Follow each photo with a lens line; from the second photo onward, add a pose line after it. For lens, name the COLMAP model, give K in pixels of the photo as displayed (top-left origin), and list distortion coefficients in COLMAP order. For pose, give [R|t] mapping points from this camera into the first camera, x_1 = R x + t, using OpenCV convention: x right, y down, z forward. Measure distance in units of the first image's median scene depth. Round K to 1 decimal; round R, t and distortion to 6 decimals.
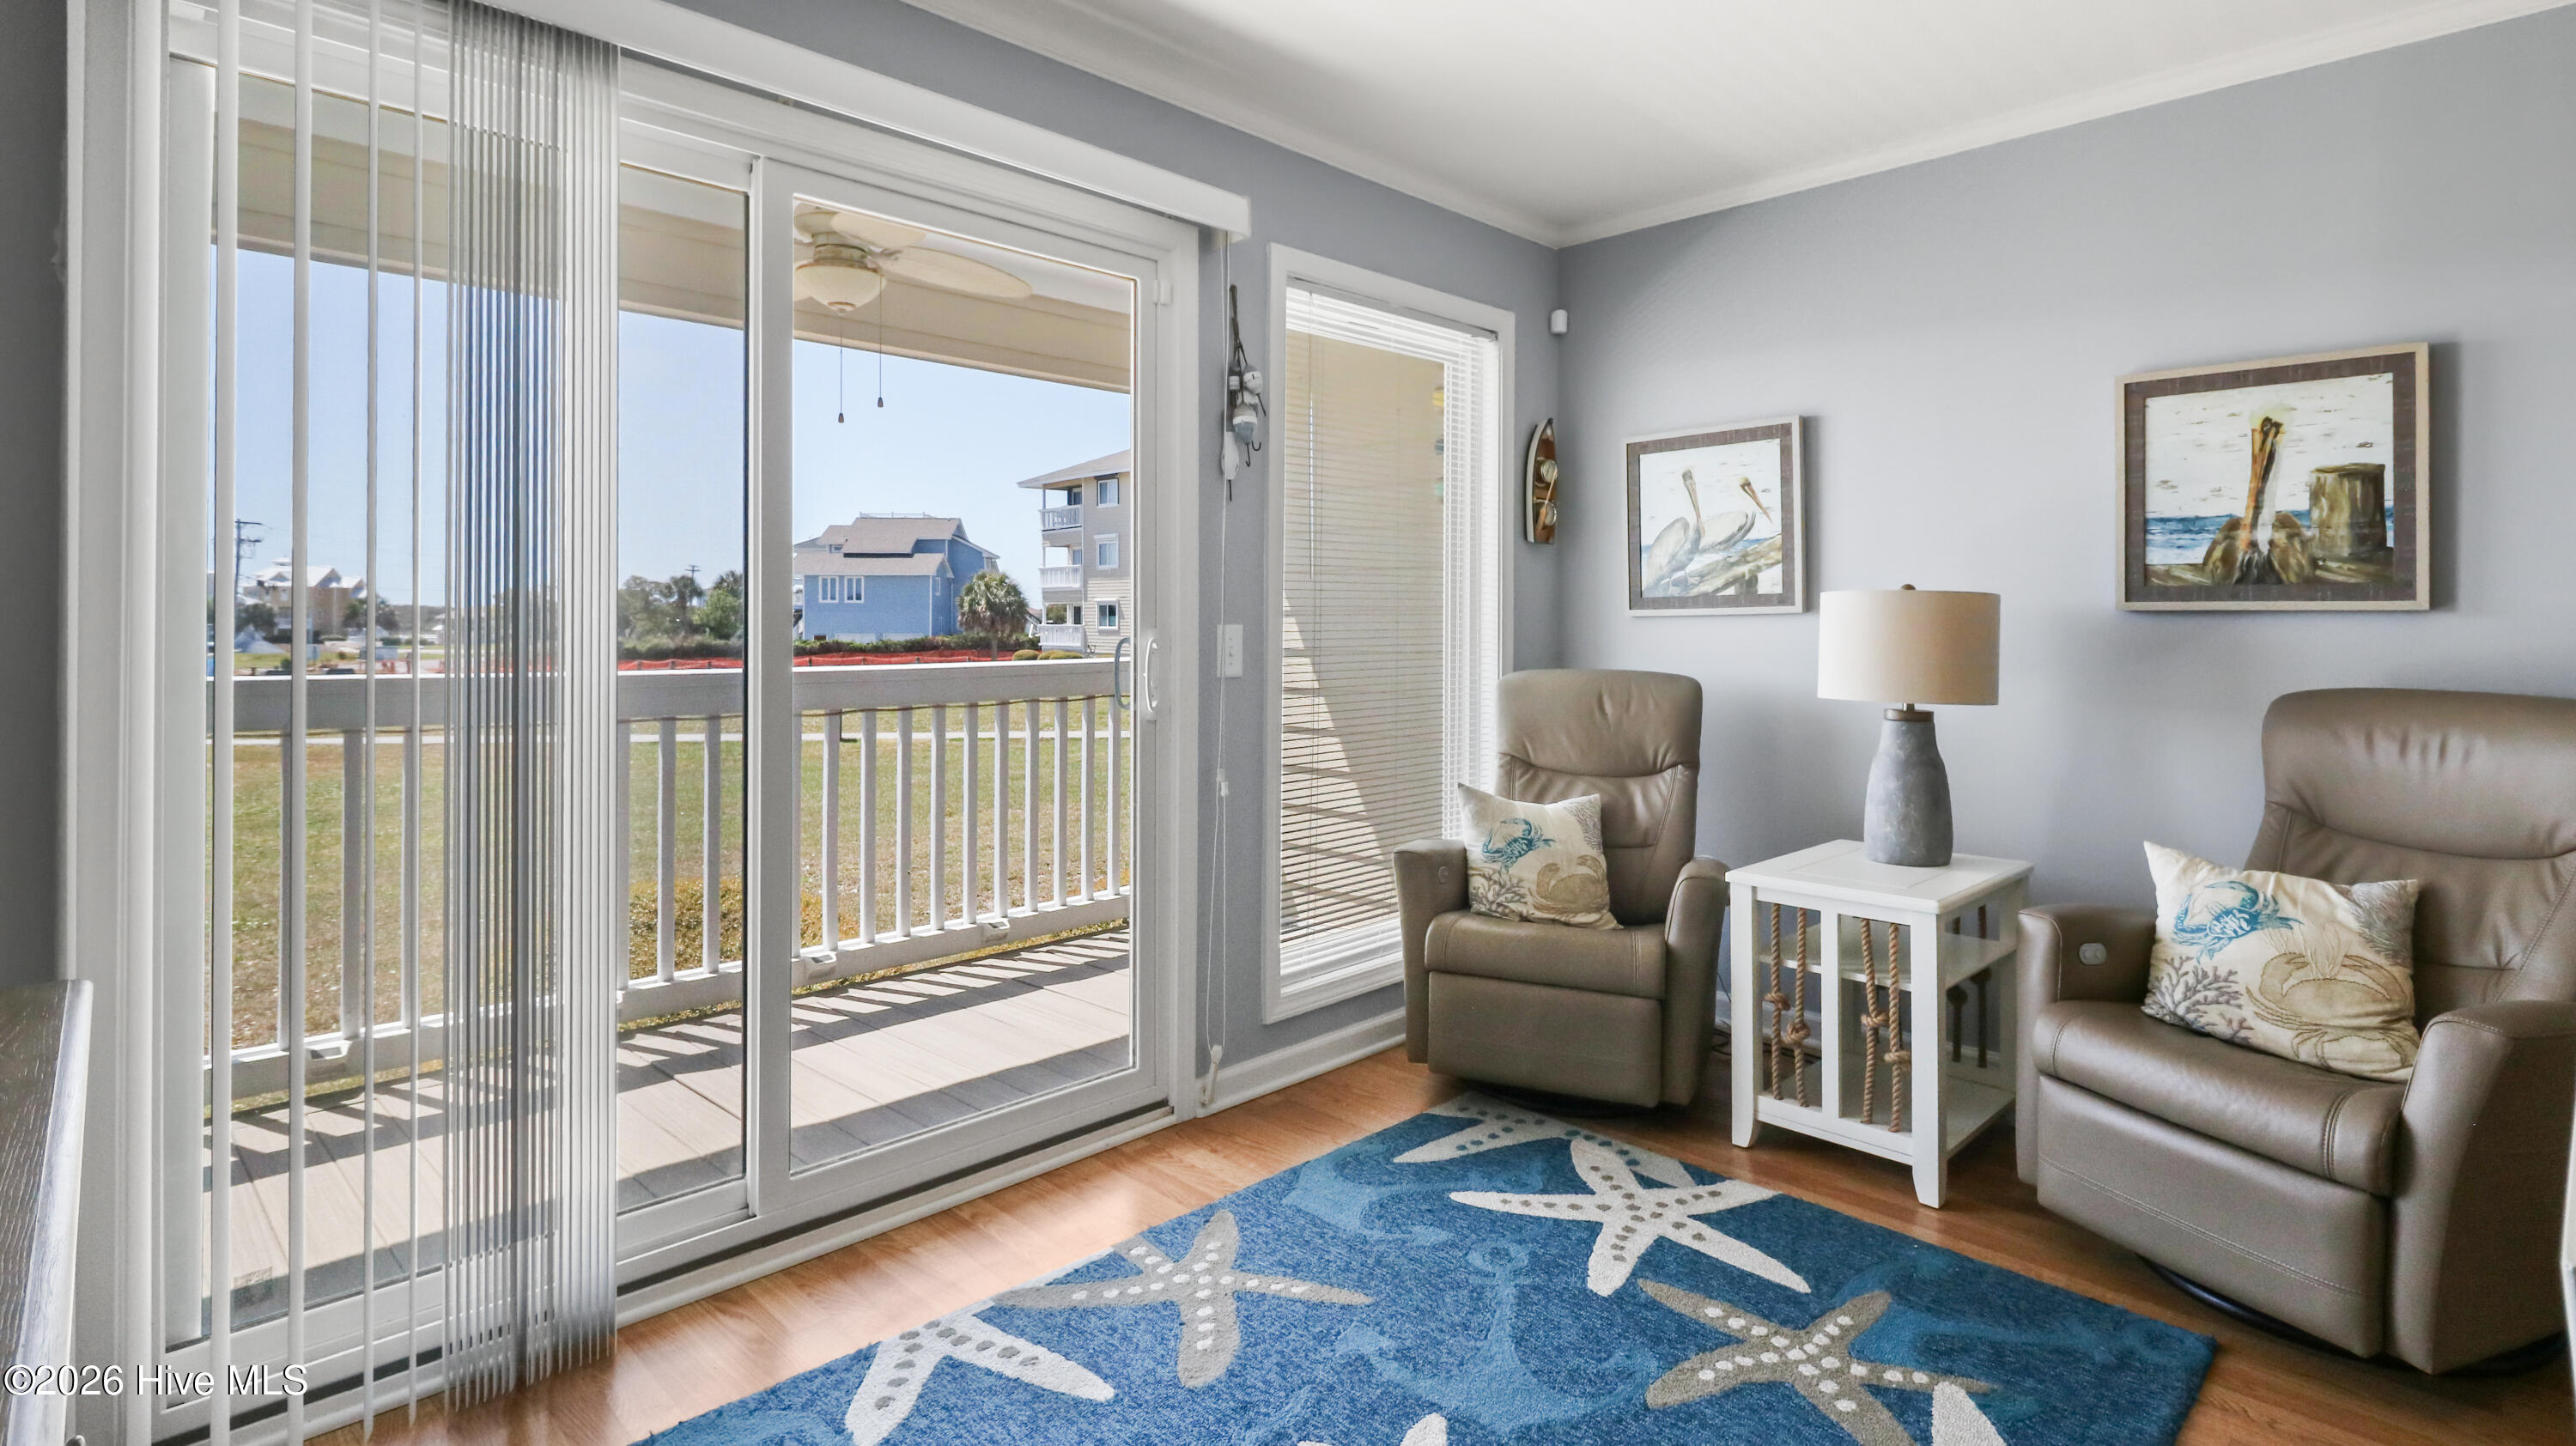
lens RADIAL K [[1247.0, 0, 1278.8], [0, 1247.0, 616.0], [0, 0, 1]] dist [-0.000203, -0.000319]
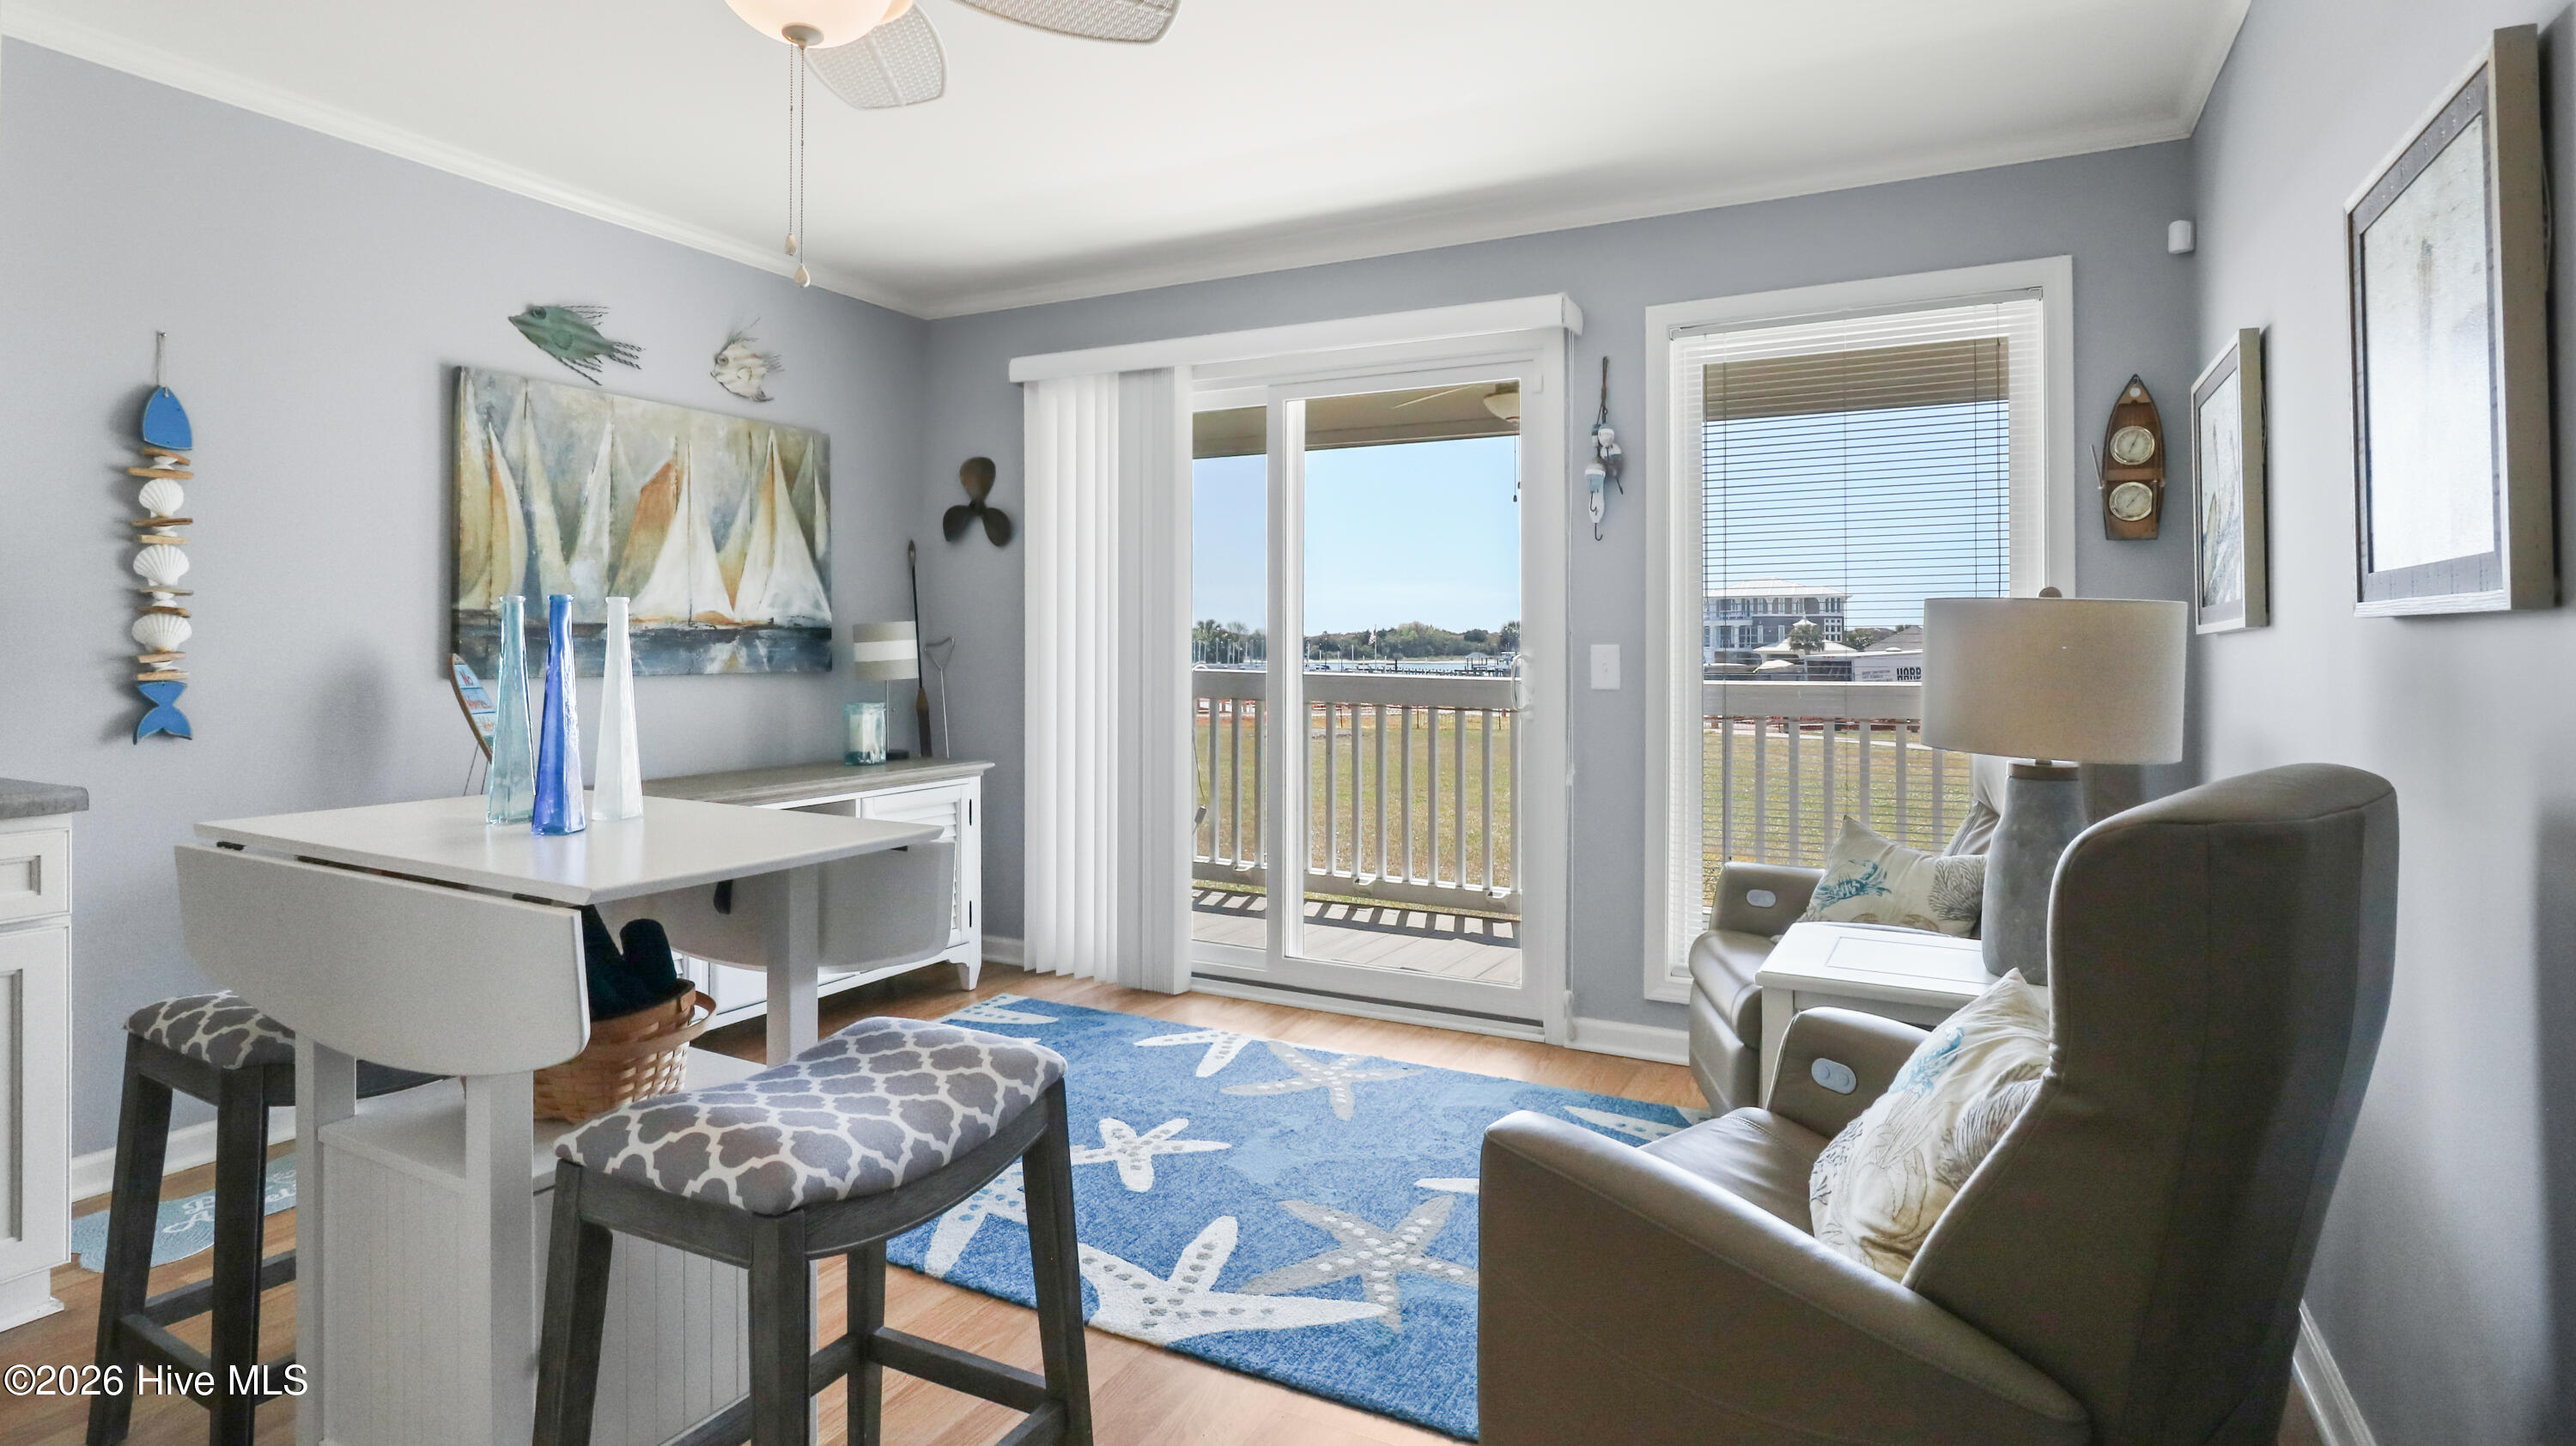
lens RADIAL K [[1247.0, 0, 1278.8], [0, 1247.0, 616.0], [0, 0, 1]] dist [-0.000203, -0.000319]
pose [[0.308385, -0.021943, -0.951009, 1.403509], [0.003572, 0.999754, -0.021909, 0.006721], [0.951255, 0.003360, 0.308387, 0.485016]]
